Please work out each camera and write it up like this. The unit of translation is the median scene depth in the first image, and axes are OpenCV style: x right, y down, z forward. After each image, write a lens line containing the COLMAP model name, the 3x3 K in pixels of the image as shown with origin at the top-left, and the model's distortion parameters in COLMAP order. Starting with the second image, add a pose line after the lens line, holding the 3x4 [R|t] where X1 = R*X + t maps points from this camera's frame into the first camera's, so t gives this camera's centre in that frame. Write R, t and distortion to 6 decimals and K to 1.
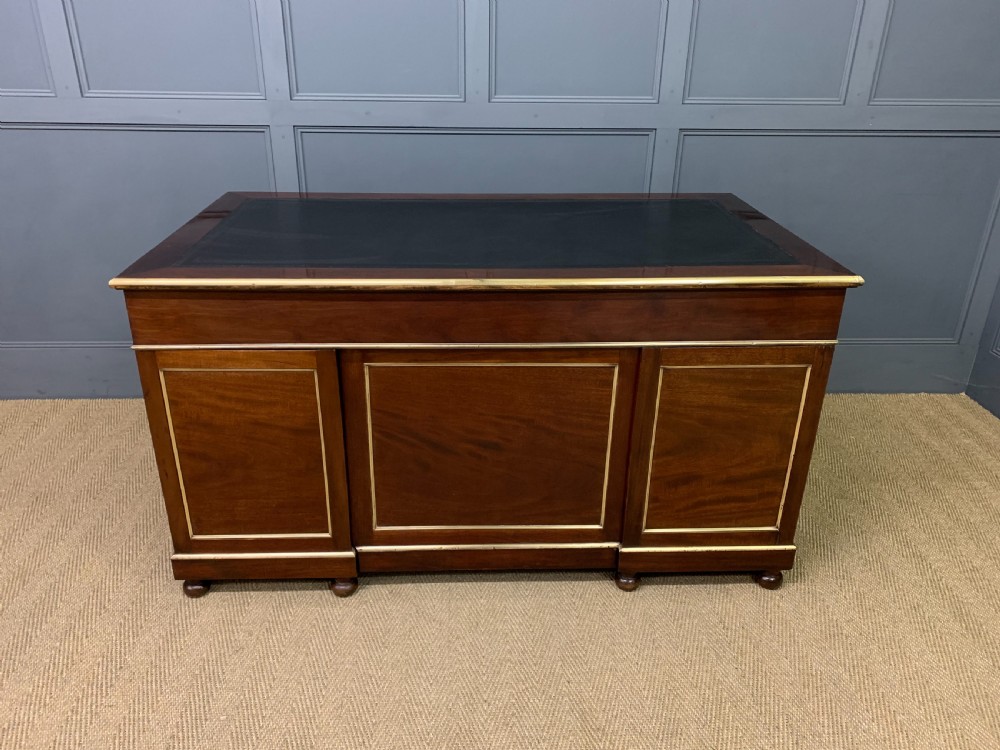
lens RADIAL K [[774.3, 0, 492.3], [0, 774.3, 367.7], [0, 0, 1]] dist [0.029167, -0.014728]
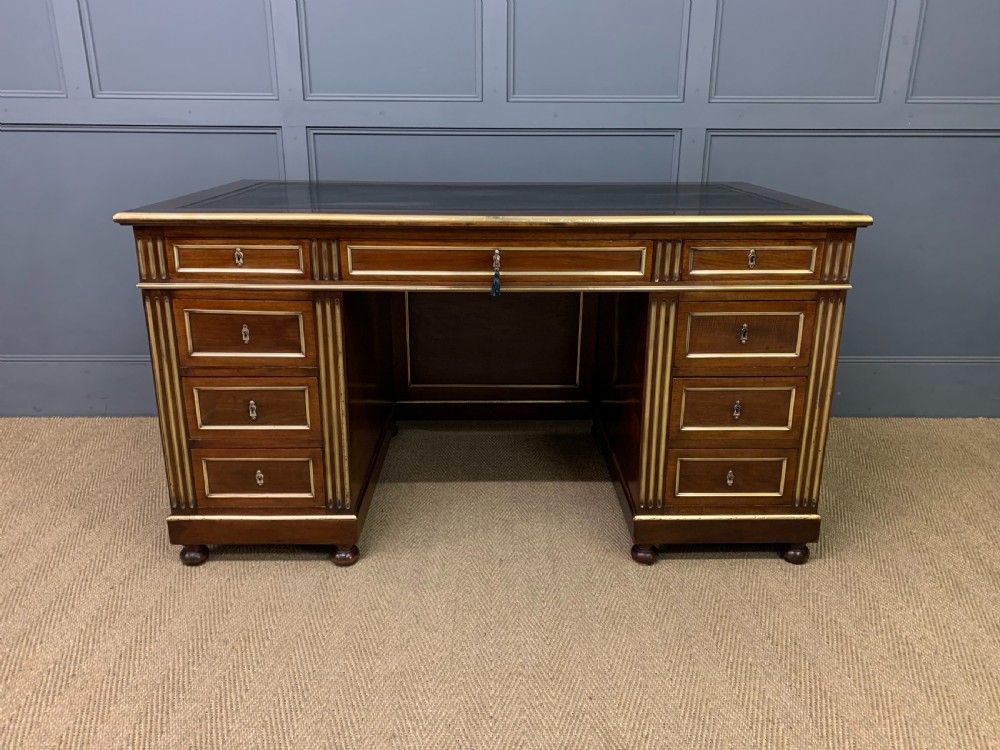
lens RADIAL K [[774.3, 0, 500.1], [0, 774.3, 365.1], [0, 0, 1]] dist [0.029167, -0.014728]
pose [[0.999525, 0.001510, -0.030795, 0.017695], [-0.005024, 0.993427, -0.114355, 0.097746], [0.030420, 0.114456, 0.992963, 0.078184]]
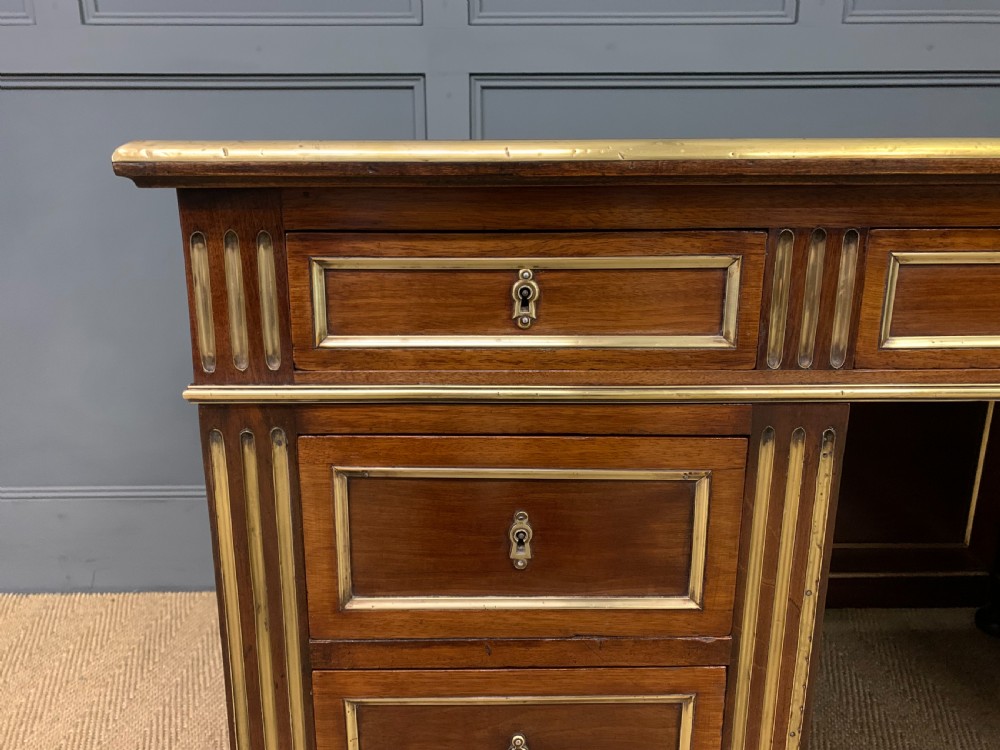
lens RADIAL K [[774.3, 0, 495.1], [0, 774.3, 378.6], [0, 0, 1]] dist [0.029167, -0.014728]
pose [[0.999331, -0.008813, -0.035505, -0.227084], [0.002432, 0.984409, -0.175876, -0.013042], [0.036502, 0.175672, 0.983772, 0.528309]]
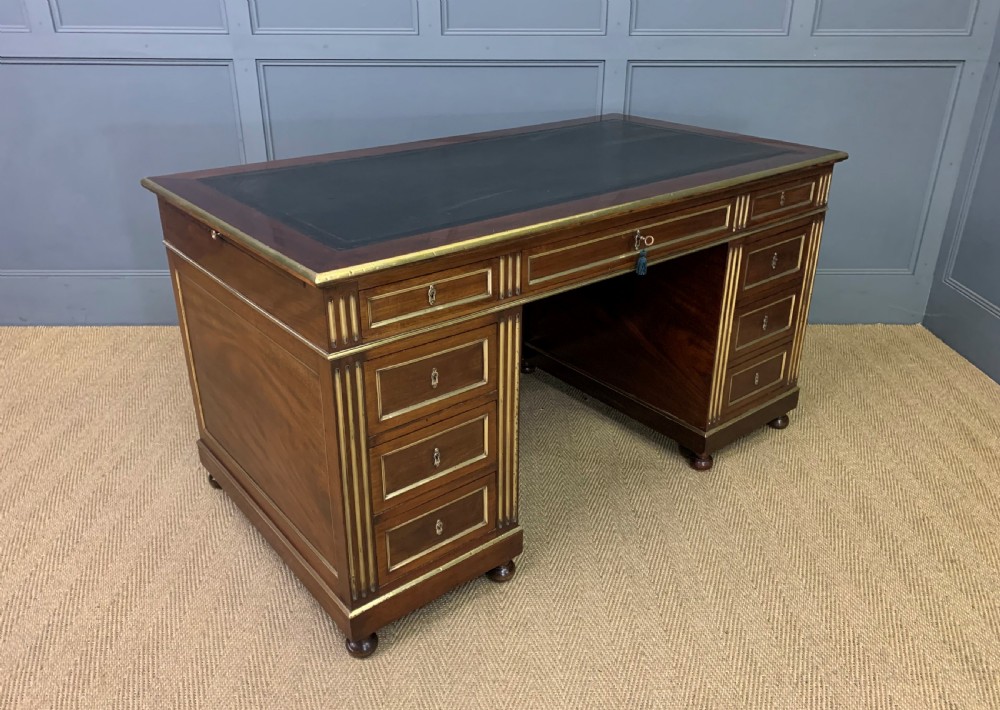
lens RADIAL K [[814.2, 0, 499.5], [0, 814.2, 348.7], [0, 0, 1]] dist [0.019771, 0.001522]
pose [[0.999634, 0.002076, -0.026966, 0.105902], [-0.001882, 0.999972, 0.007200, 0.072062], [0.026980, -0.007146, 0.999610, -0.096452]]
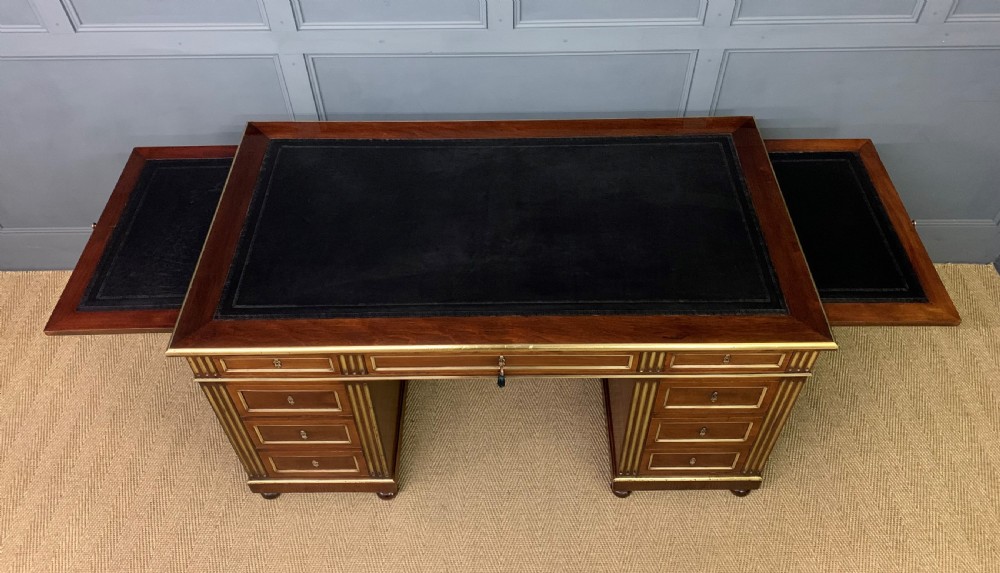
lens RADIAL K [[774.3, 0, 502.2], [0, 774.3, 235.5], [0, 0, 1]] dist [0.031428, -0.020060]
pose [[0.998864, 0.013353, -0.045747, 0.027837], [0.004971, 0.925516, 0.378676, -0.472971], [0.047396, -0.378473, 0.924398, 0.073526]]
